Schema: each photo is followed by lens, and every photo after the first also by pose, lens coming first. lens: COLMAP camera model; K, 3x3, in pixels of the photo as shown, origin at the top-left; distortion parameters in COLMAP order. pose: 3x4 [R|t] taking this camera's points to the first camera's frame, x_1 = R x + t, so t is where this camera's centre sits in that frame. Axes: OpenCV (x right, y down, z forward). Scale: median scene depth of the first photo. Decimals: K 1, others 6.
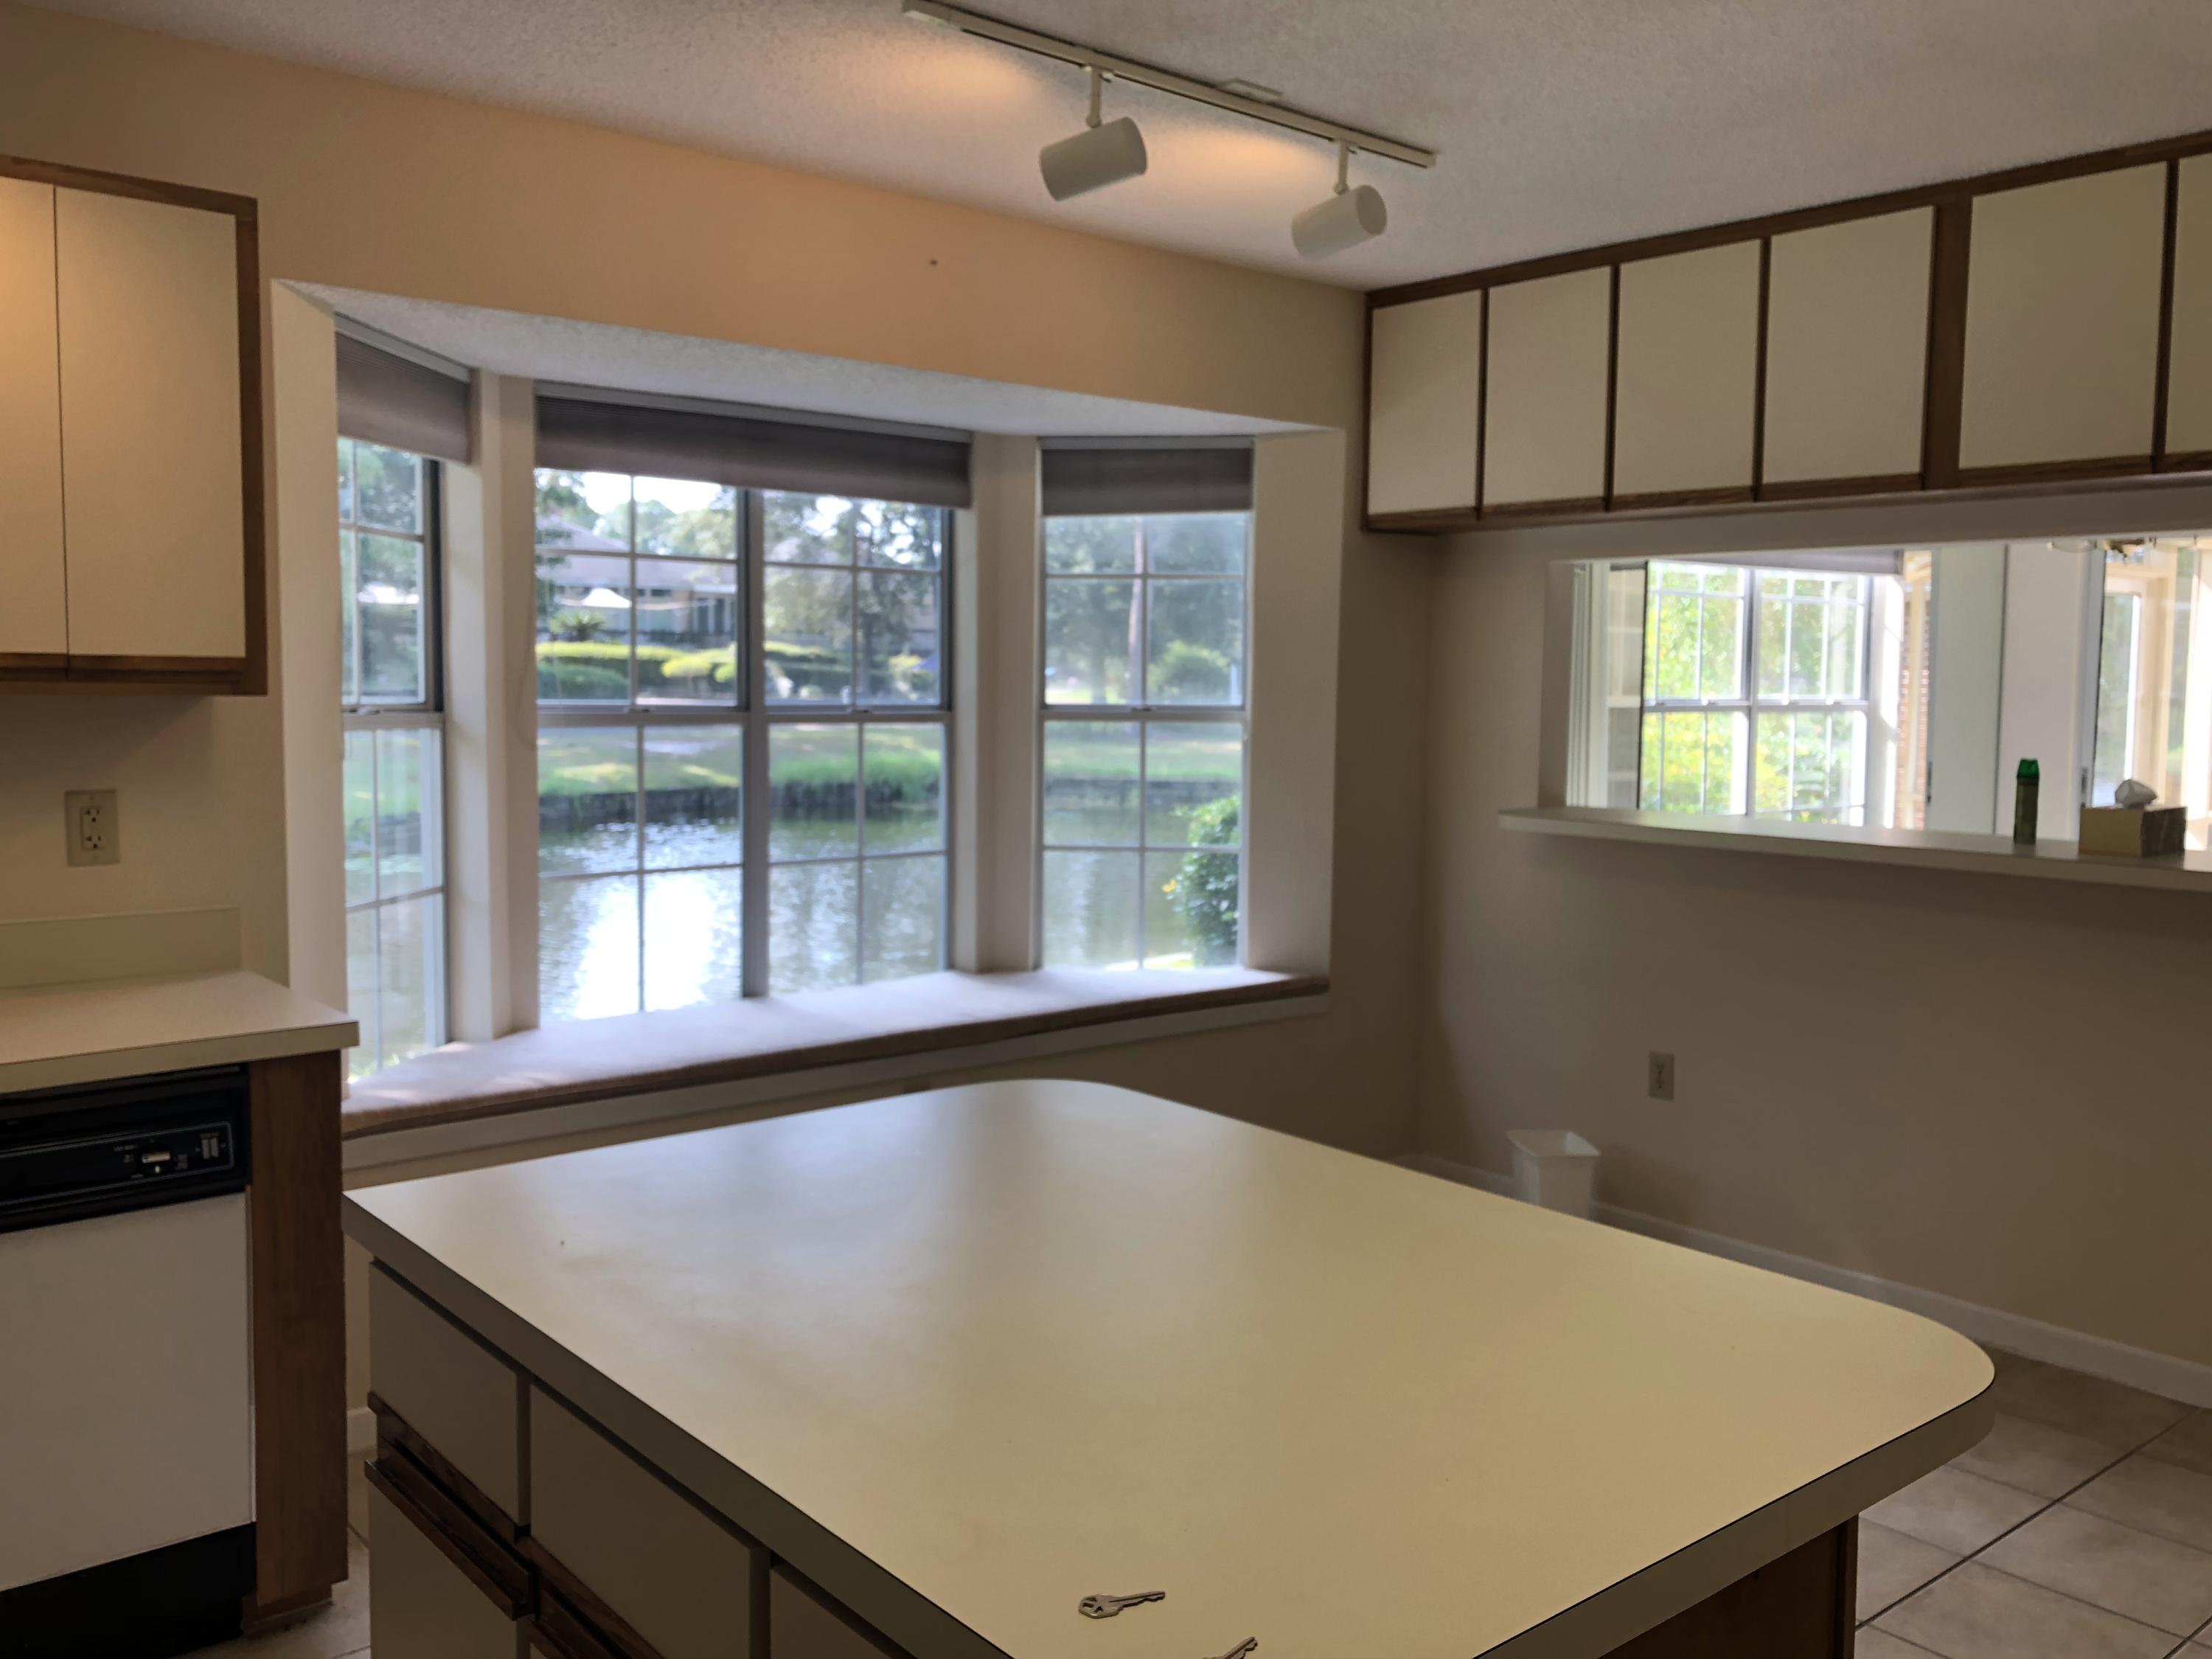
lens RADIAL K [[1845.7, 0, 1106.0], [0, 1845.7, 829.5], [0, 0, 1]] dist [0.010735, -0.004403]
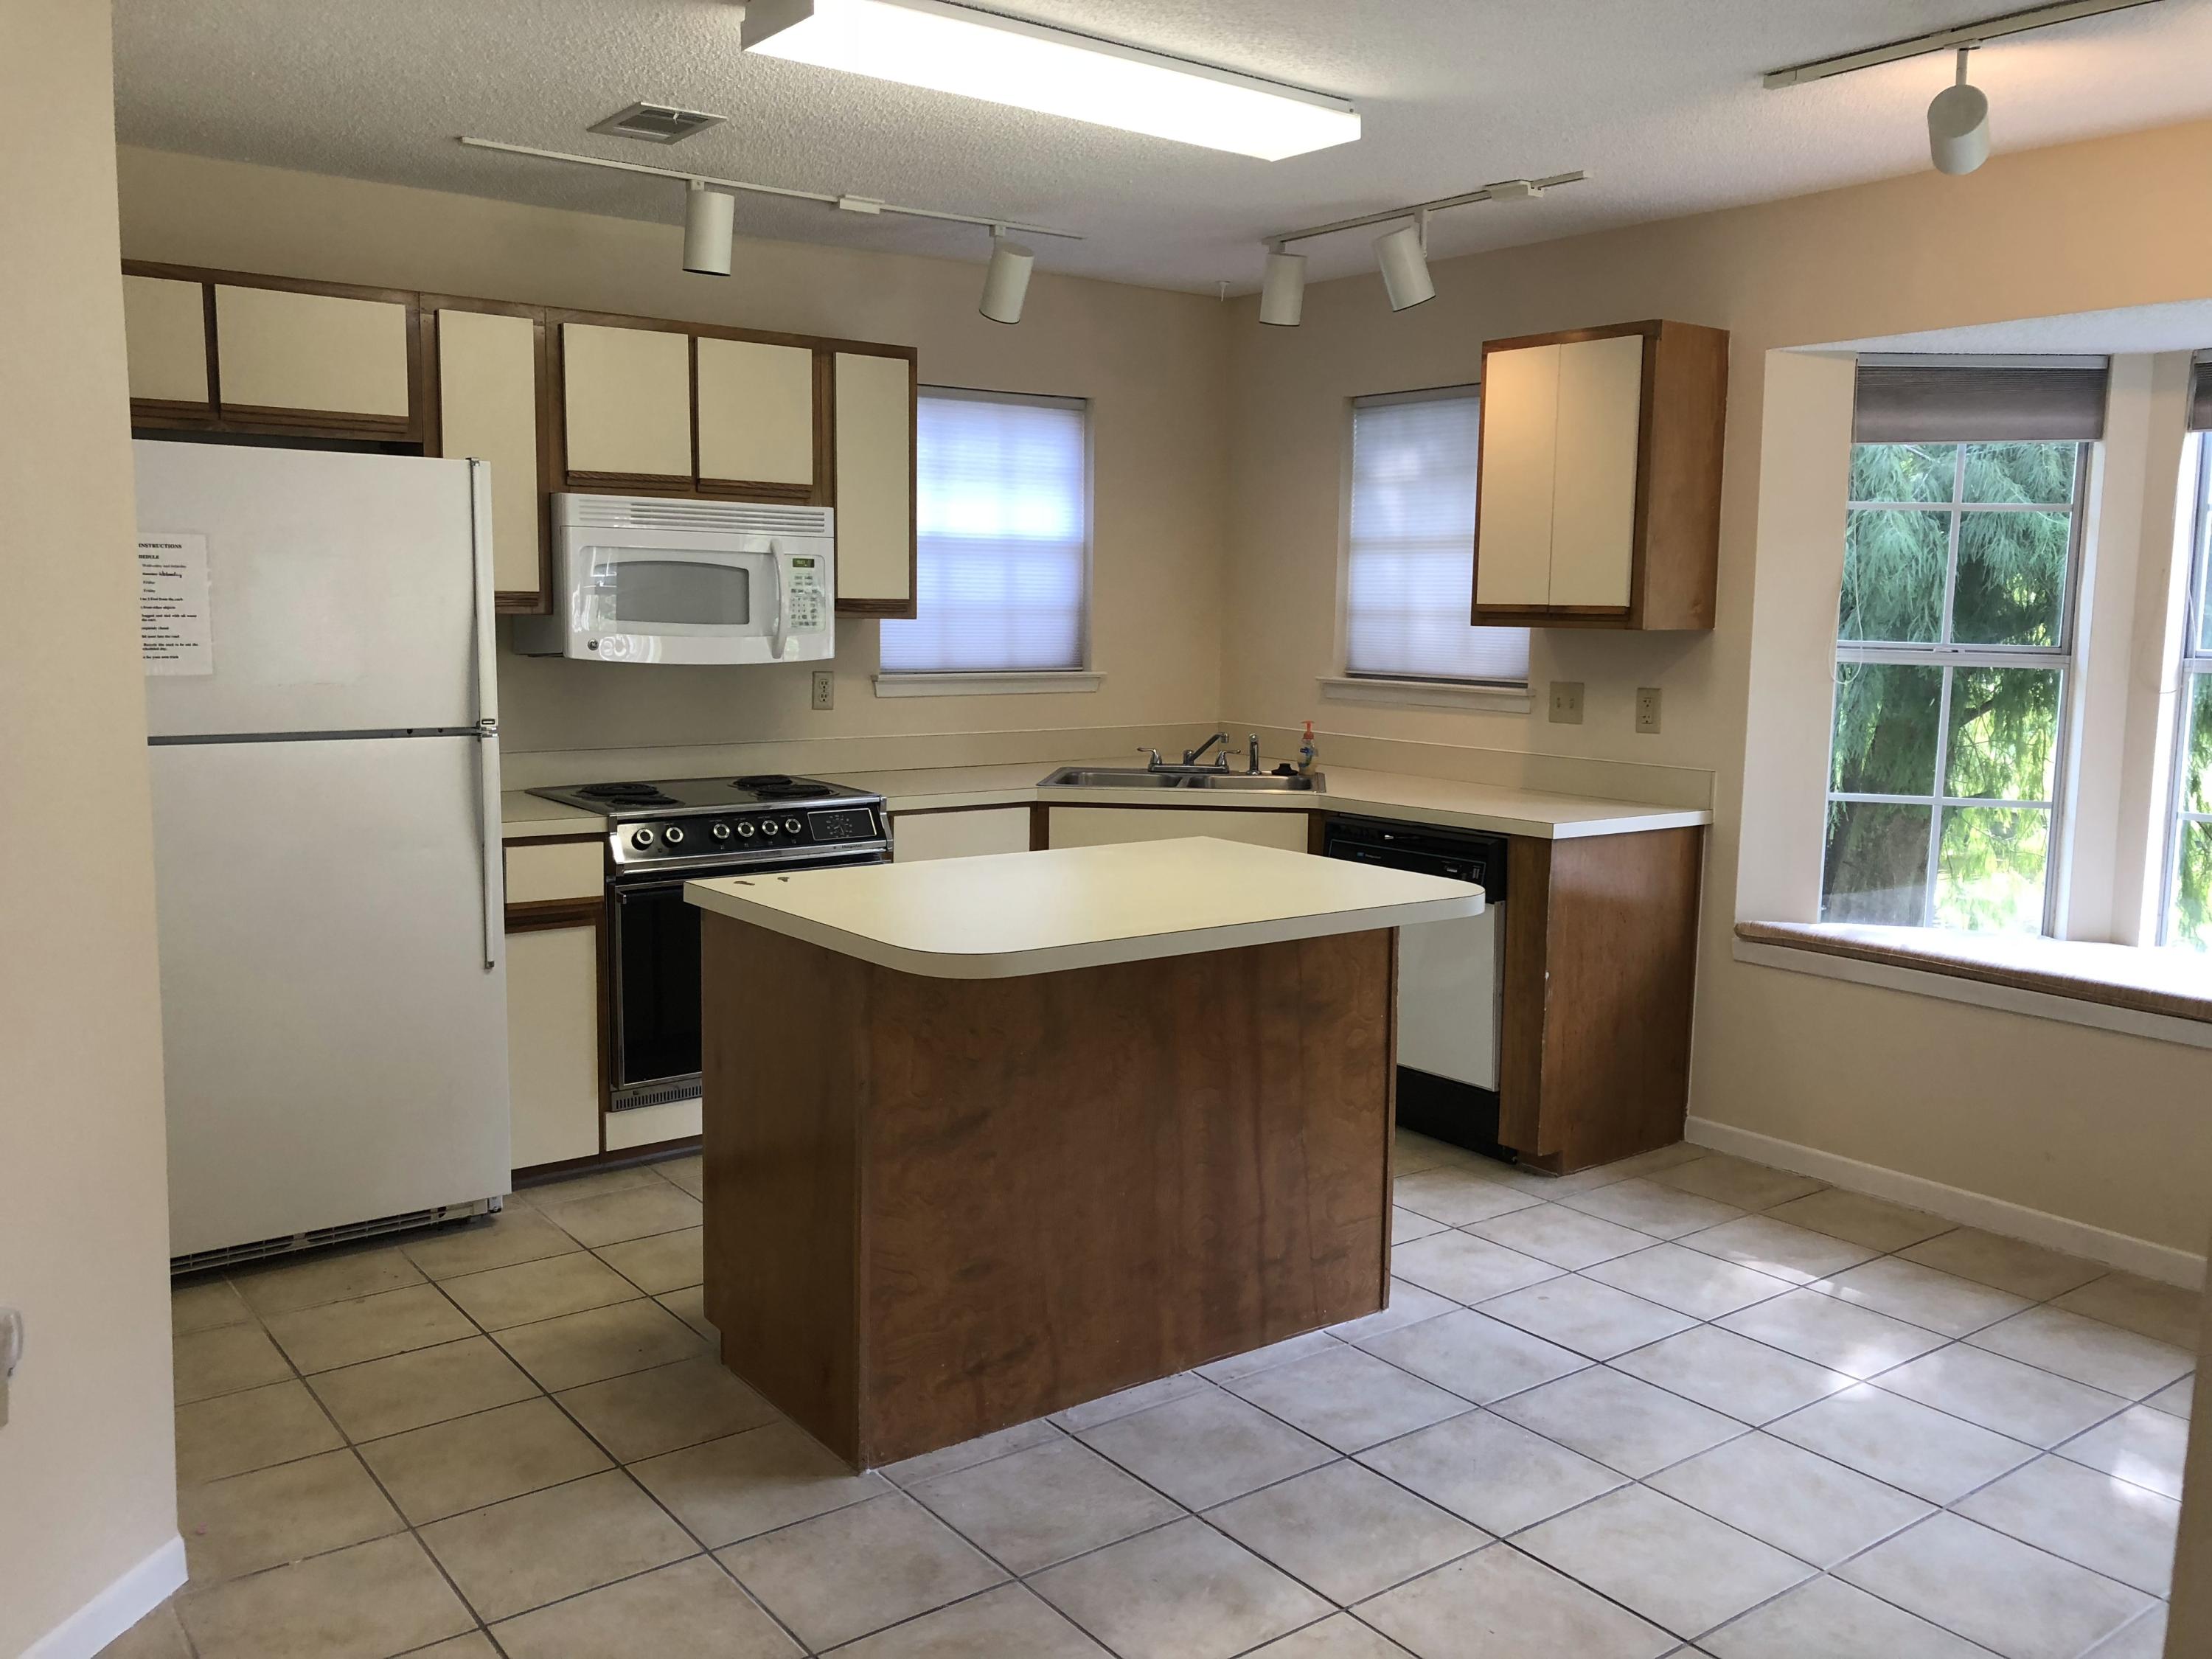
lens RADIAL K [[1845.7, 0, 1106.0], [0, 1845.7, 829.5], [0, 0, 1]] dist [0.010735, -0.004403]
pose [[-0.056306, 0.105904, -0.992781, 1.000252], [-0.097523, 0.989020, 0.111034, -0.028804], [0.993639, 0.103071, -0.045360, 0.534236]]
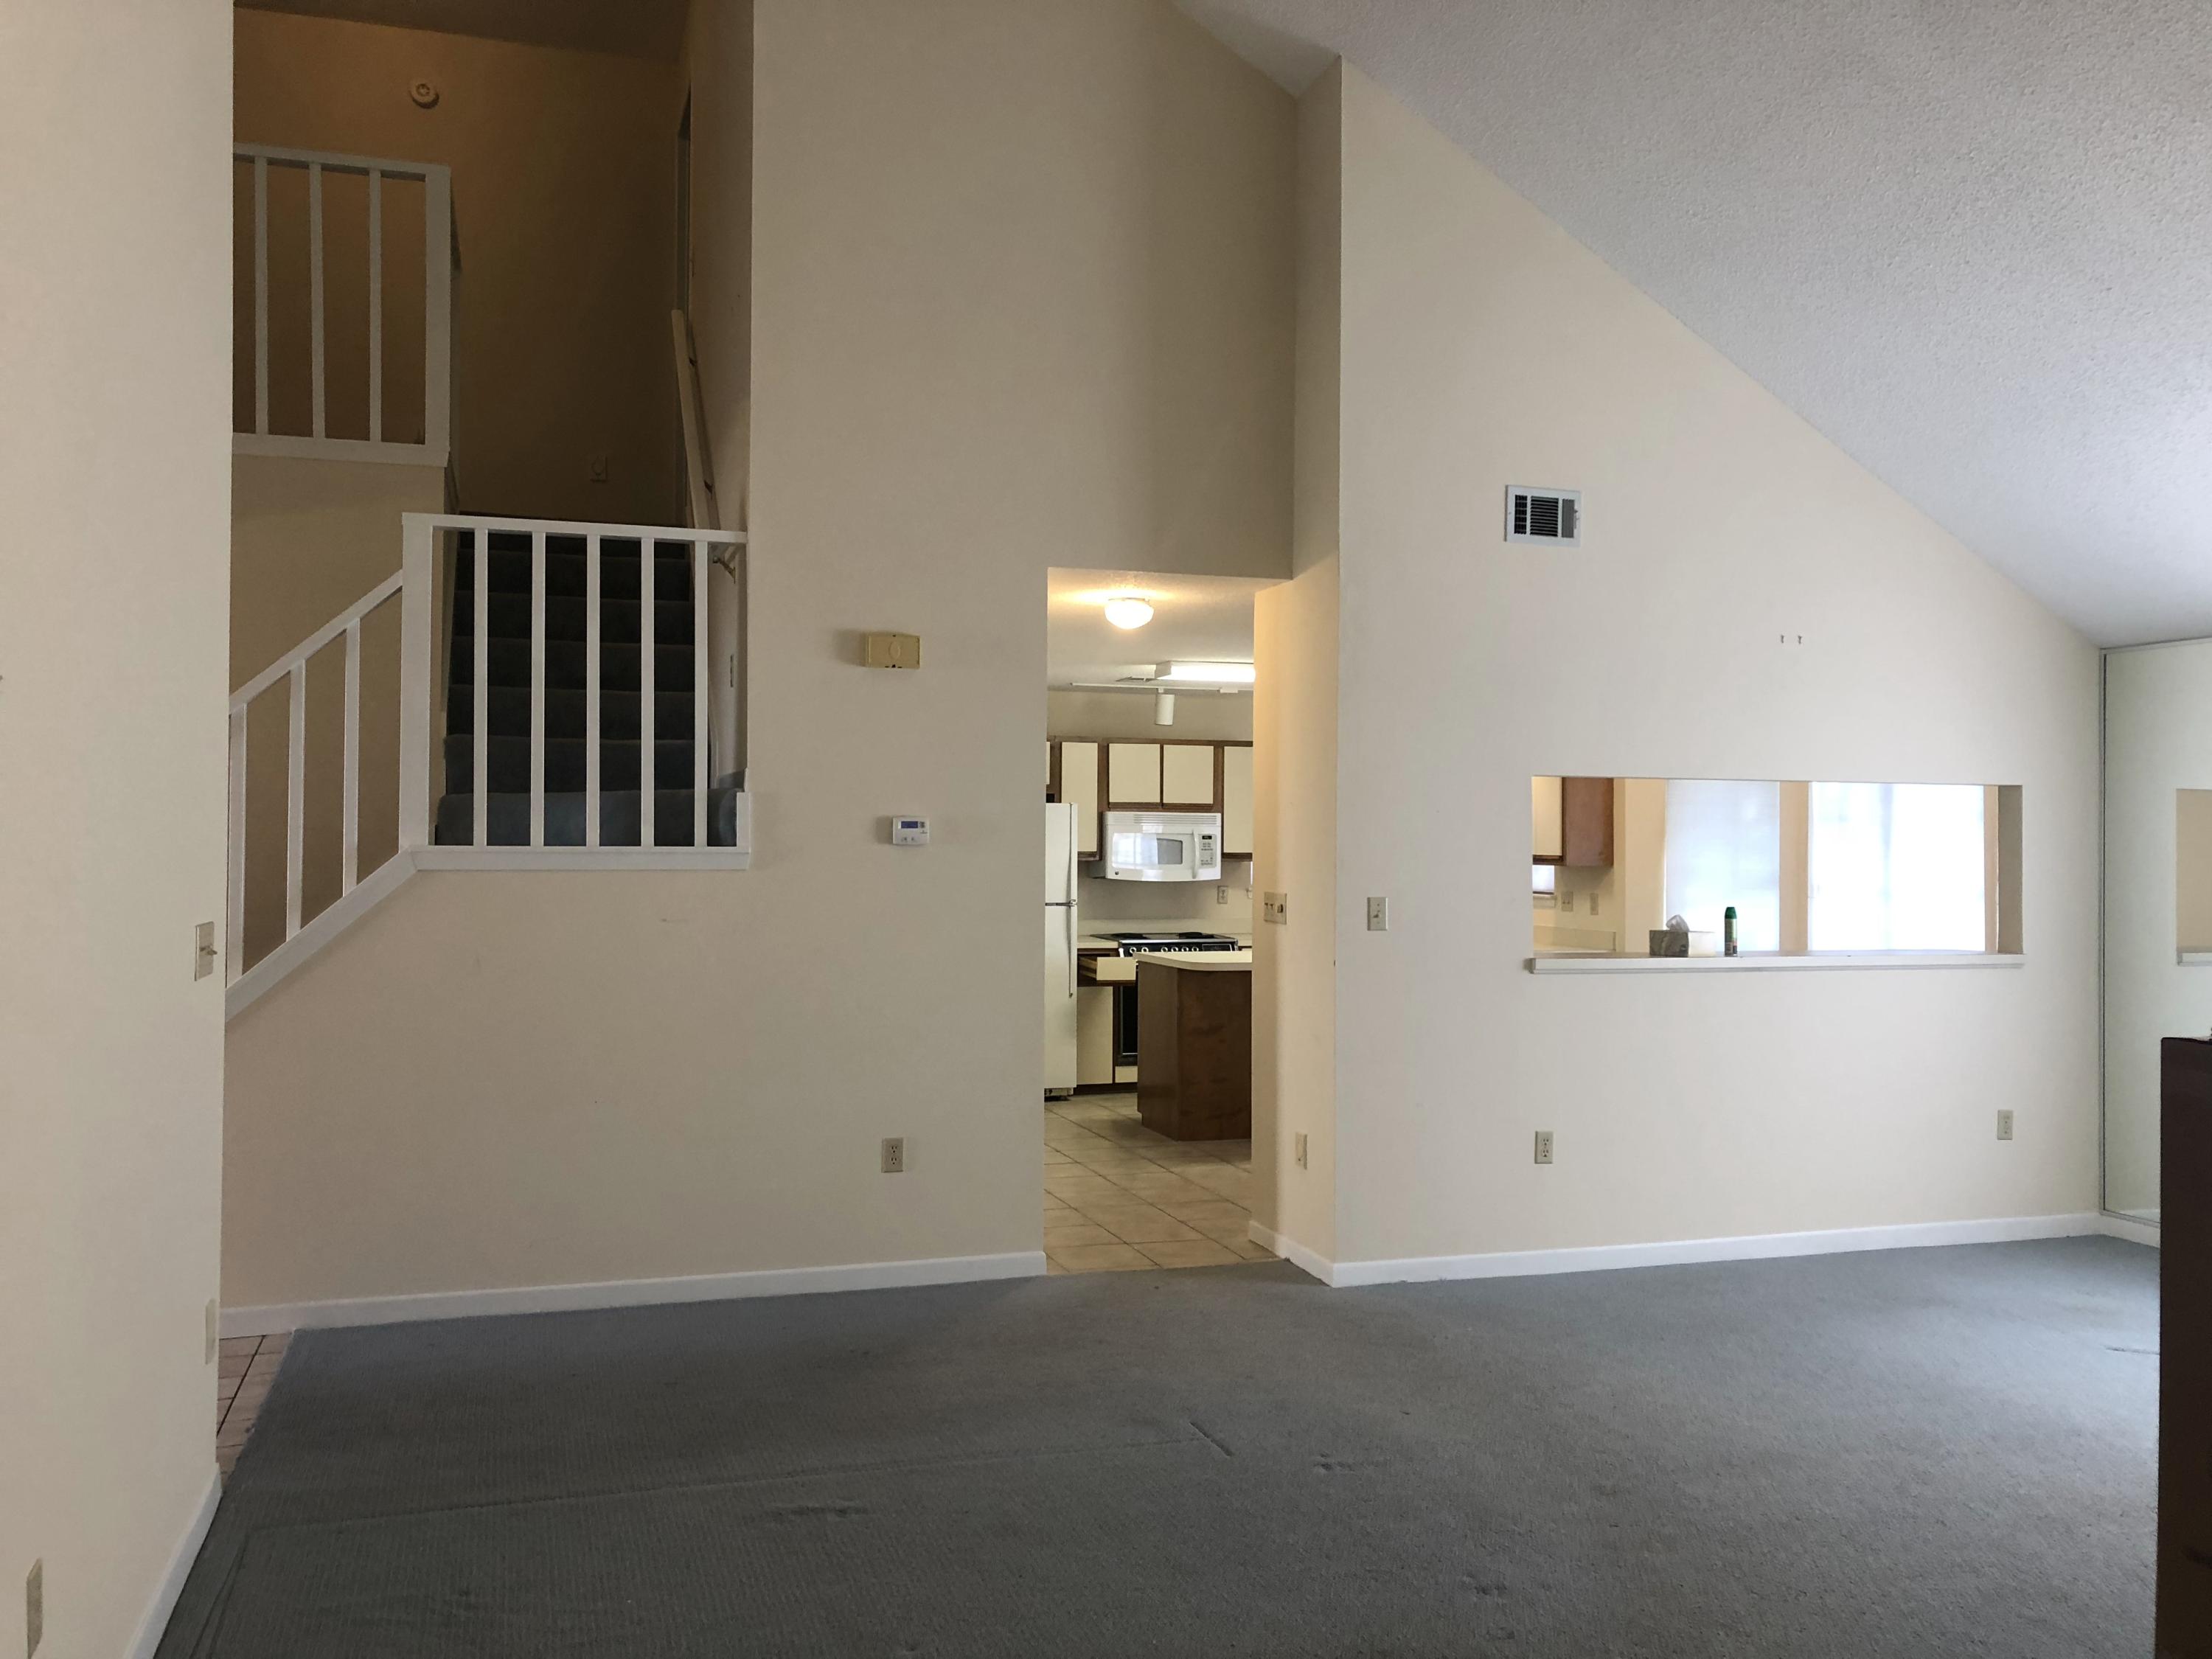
lens RADIAL K [[1845.7, 0, 1106.0], [0, 1845.7, 829.5], [0, 0, 1]] dist [0.010735, -0.004403]
pose [[-0.367535, -0.023299, -0.929718, 2.690572], [-0.091668, 0.995726, 0.011285, -0.086208], [0.925481, 0.089373, -0.368100, 1.254922]]
